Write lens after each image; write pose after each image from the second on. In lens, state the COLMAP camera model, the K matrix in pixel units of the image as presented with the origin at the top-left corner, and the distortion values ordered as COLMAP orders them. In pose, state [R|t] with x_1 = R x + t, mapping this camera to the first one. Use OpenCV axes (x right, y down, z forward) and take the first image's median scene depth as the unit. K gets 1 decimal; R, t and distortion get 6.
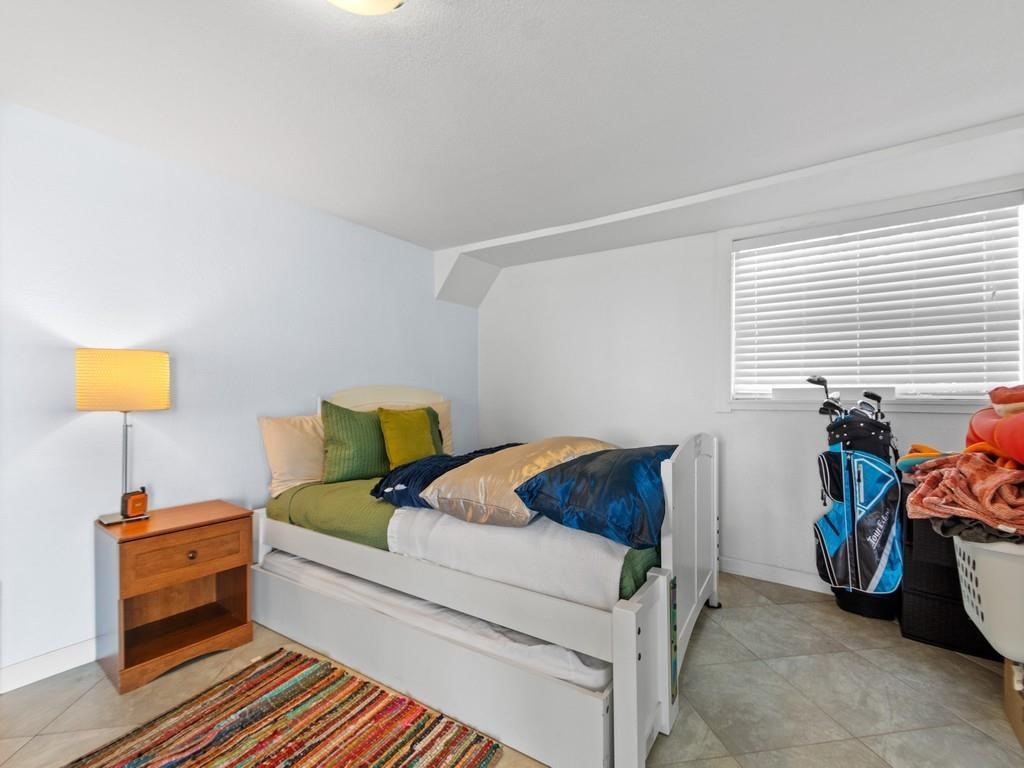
lens RADIAL K [[452.7, 0, 513.3], [0, 452.7, 388.2], [0, 0, 1]] dist [-0.005928, -0.009961]
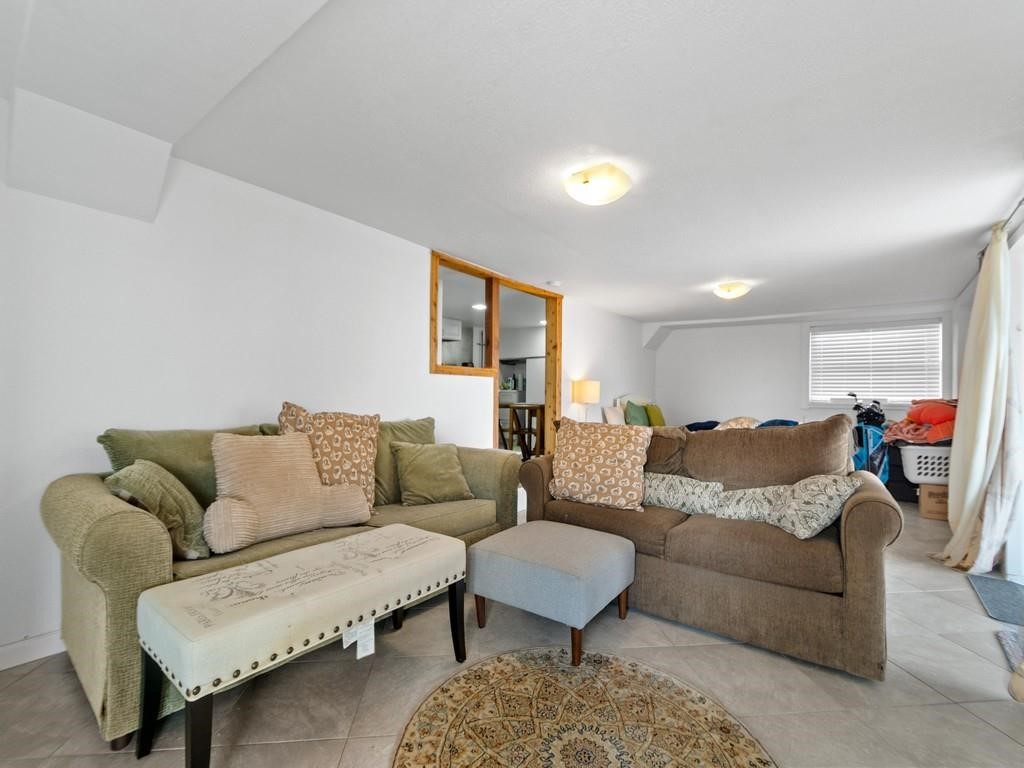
lens RADIAL K [[452.7, 0, 513.7], [0, 452.7, 386.6], [0, 0, 1]] dist [-0.005928, -0.009961]
pose [[0.998759, 0.008274, -0.049112, -0.965401], [-0.008843, 0.999896, -0.011368, -0.019534], [0.049013, 0.011788, 0.998729, -1.418688]]
